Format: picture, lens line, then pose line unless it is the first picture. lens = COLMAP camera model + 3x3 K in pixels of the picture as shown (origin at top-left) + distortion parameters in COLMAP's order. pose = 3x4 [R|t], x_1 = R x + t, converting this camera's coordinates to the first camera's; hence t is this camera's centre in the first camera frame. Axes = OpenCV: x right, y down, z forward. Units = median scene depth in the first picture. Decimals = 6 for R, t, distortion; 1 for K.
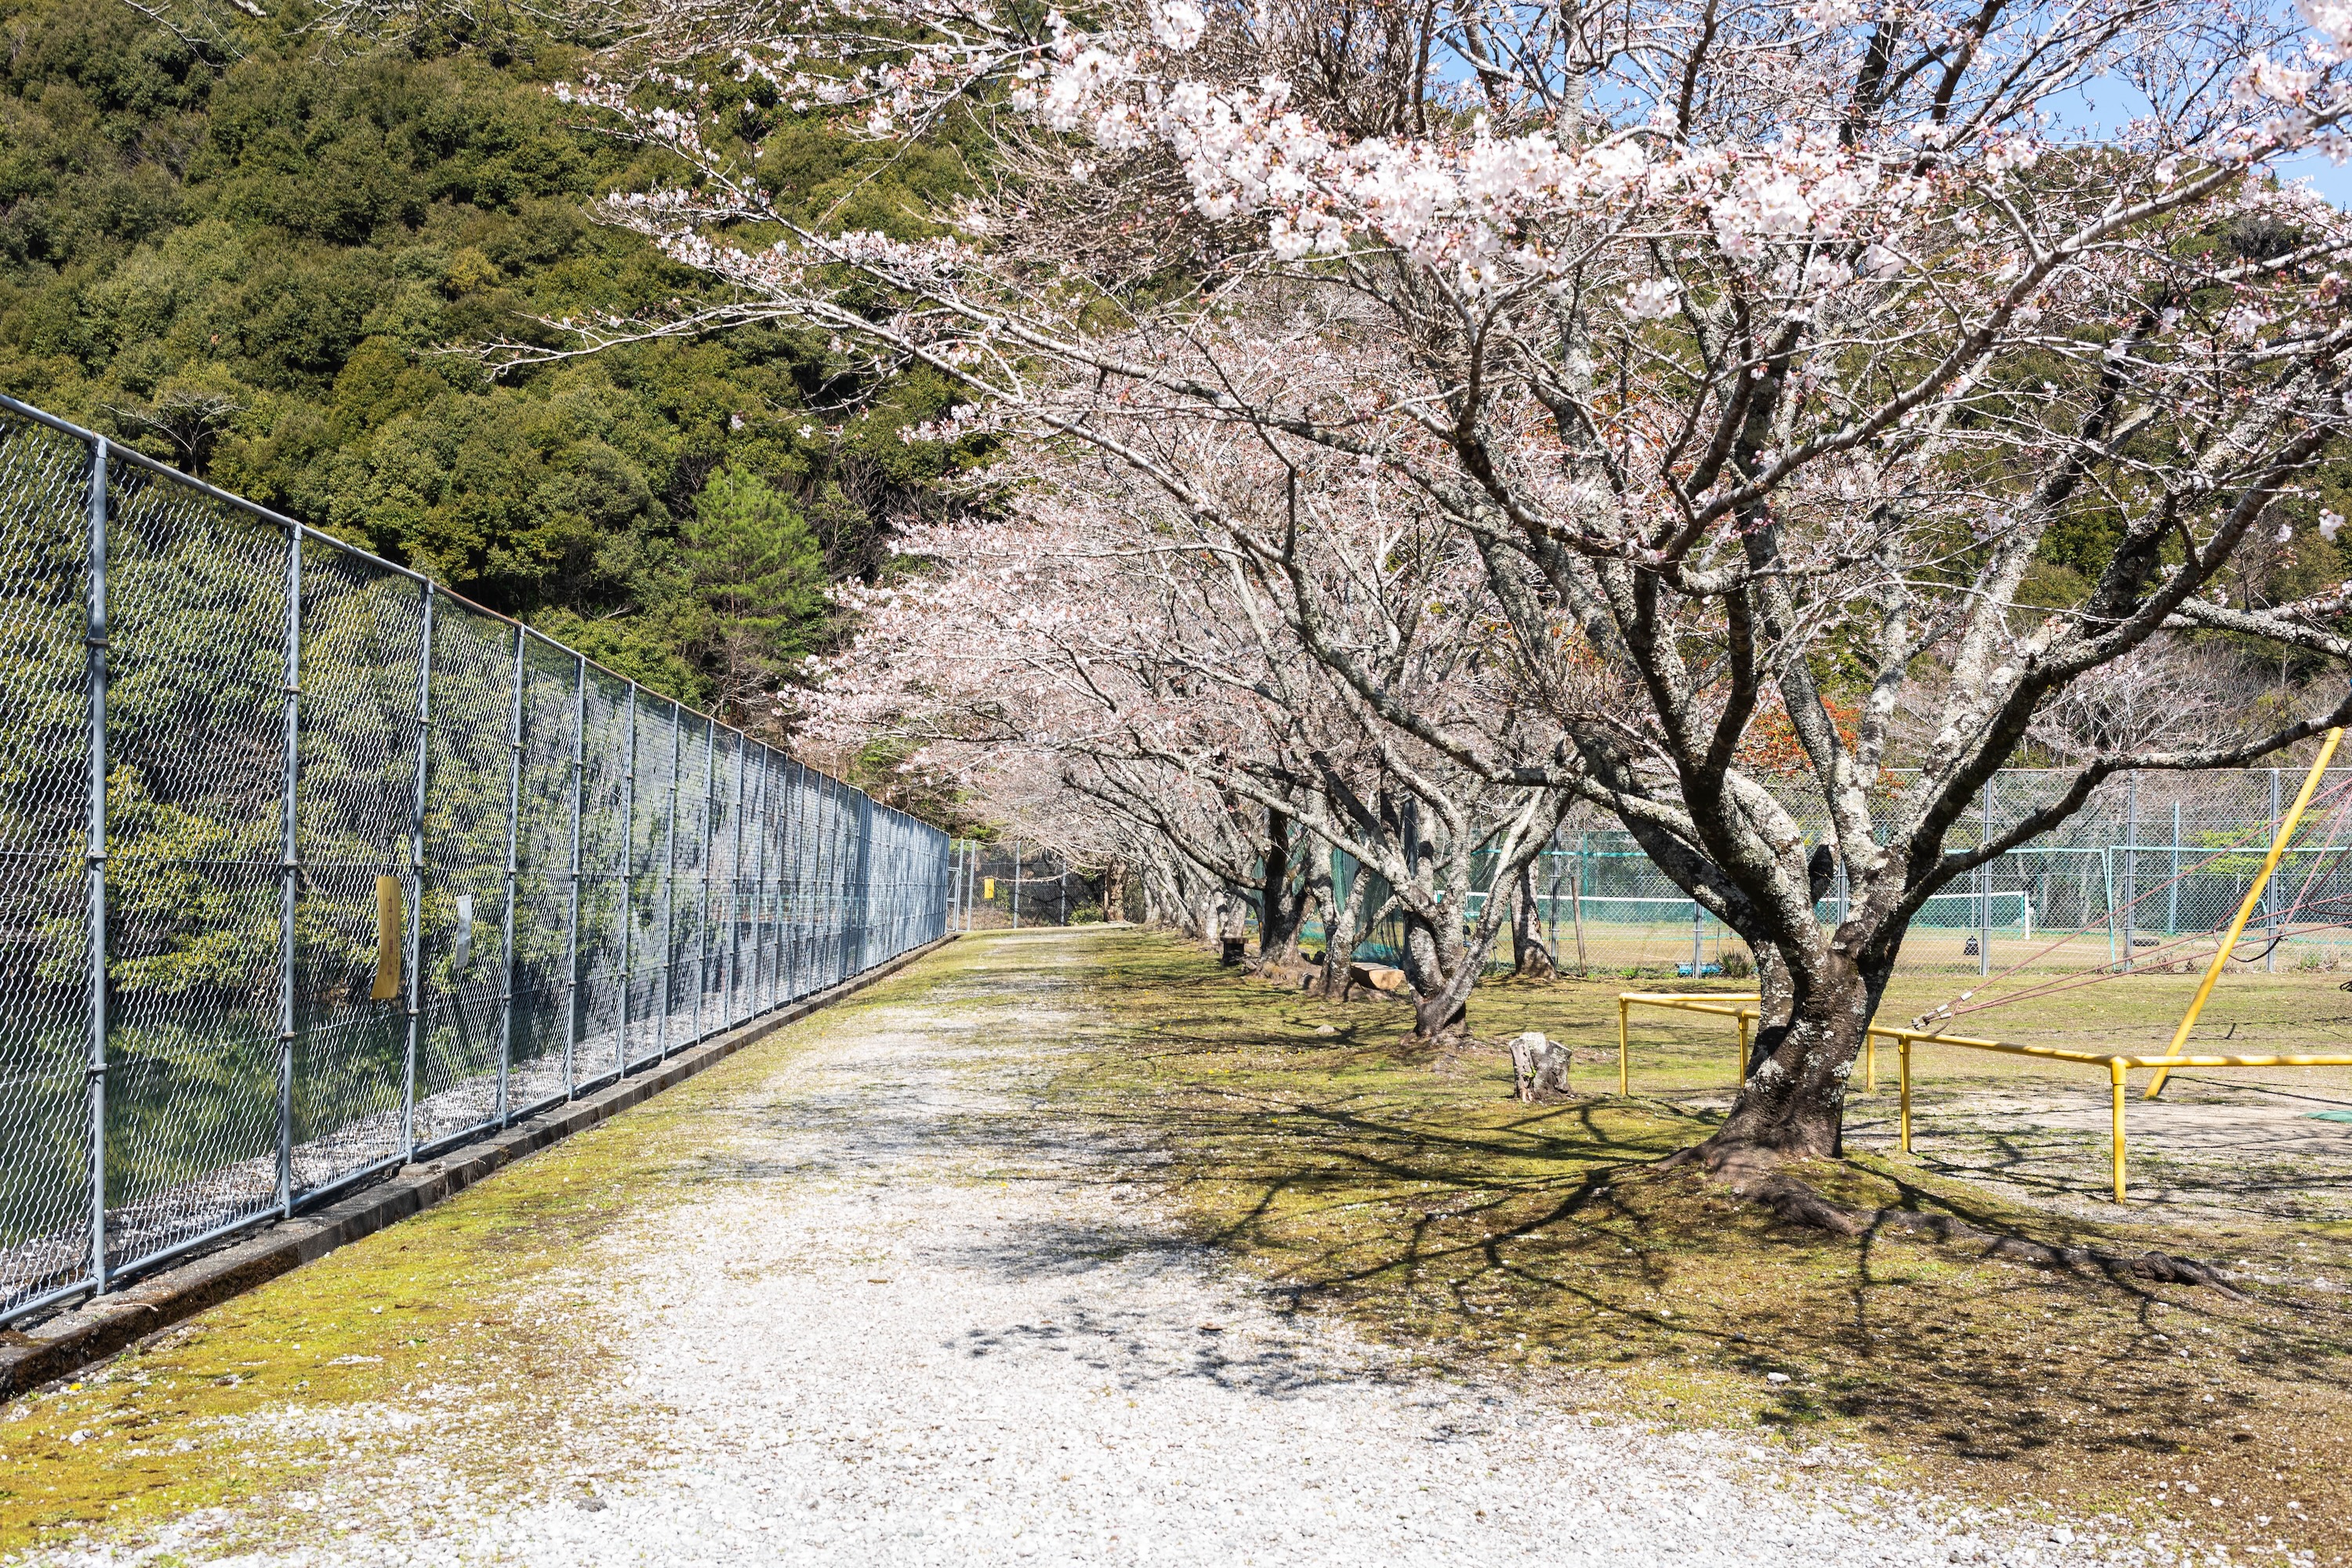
lens RADIAL K [[2435.6, 0, 1172.5], [0, 2435.6, 787.3], [0, 0, 1]] dist [-0.017508, 0.000000]
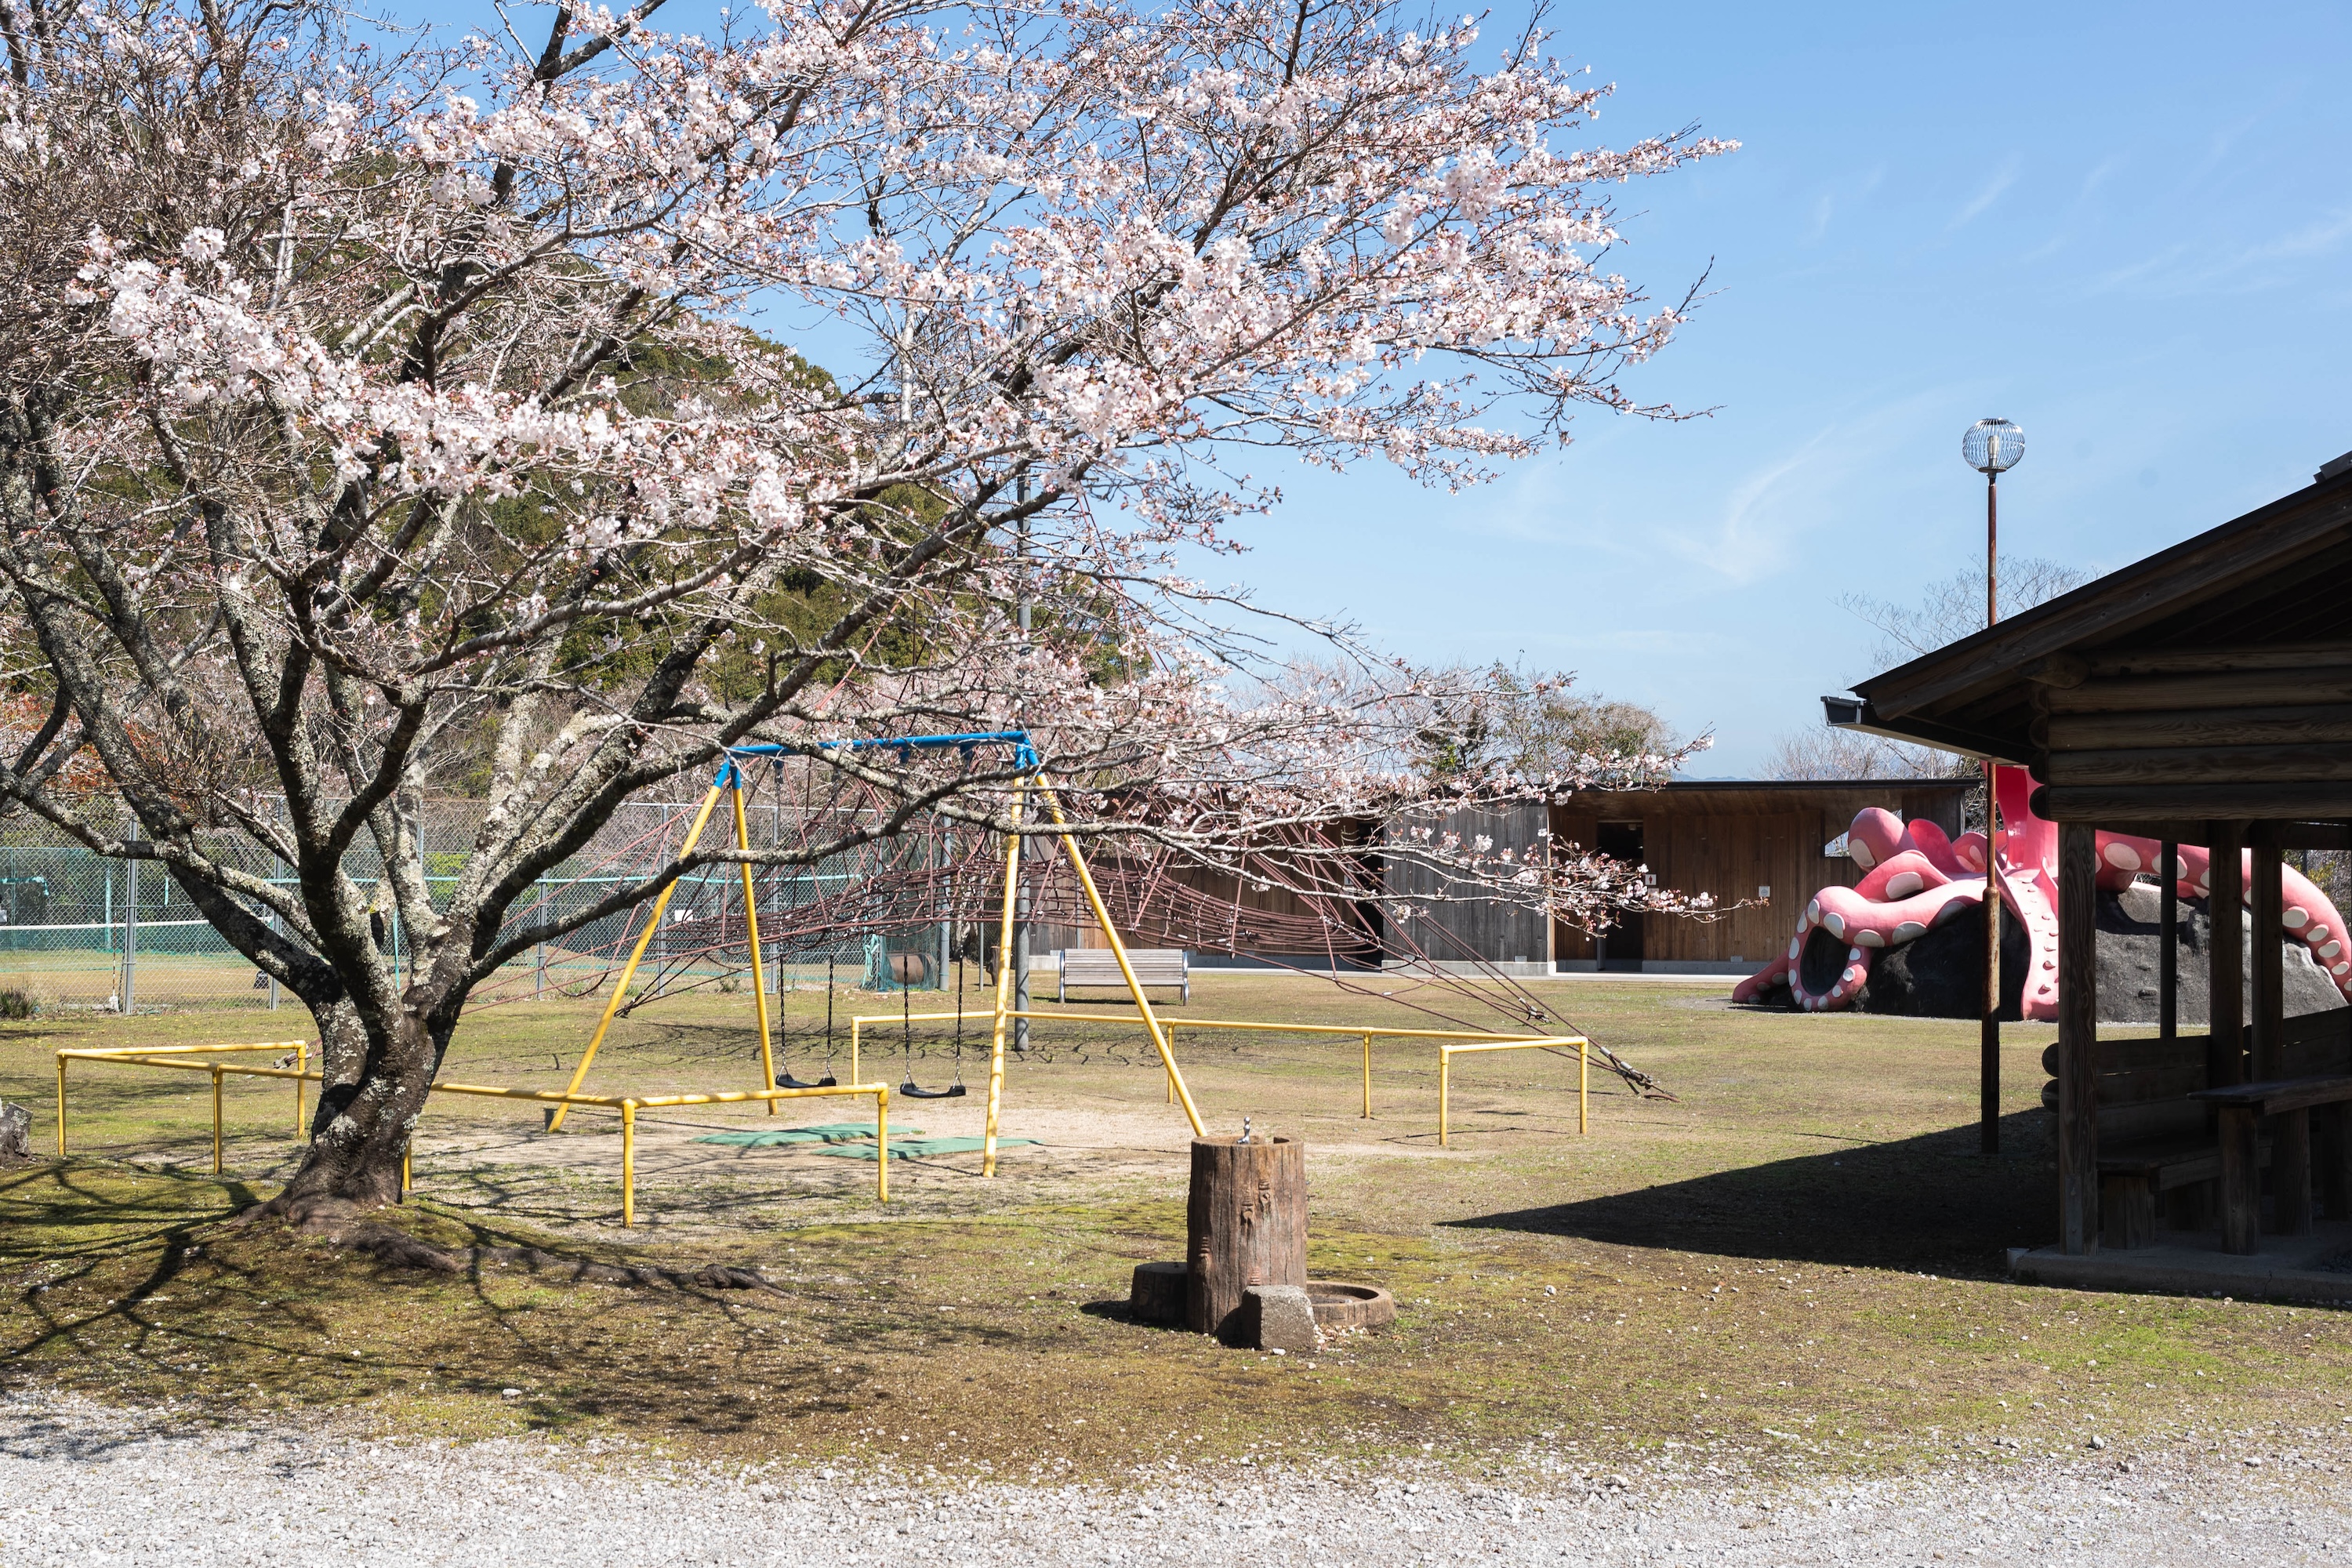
lens RADIAL K [[2435.6, 0, 1177.5], [0, 2435.6, 784.9], [0, 0, 1]] dist [-0.017508, 0.000000]
pose [[0.790018, 0.035466, 0.612057, -0.123594], [-0.025575, 0.999363, -0.024898, -0.016112], [-0.612550, 0.004016, 0.790421, -0.068429]]
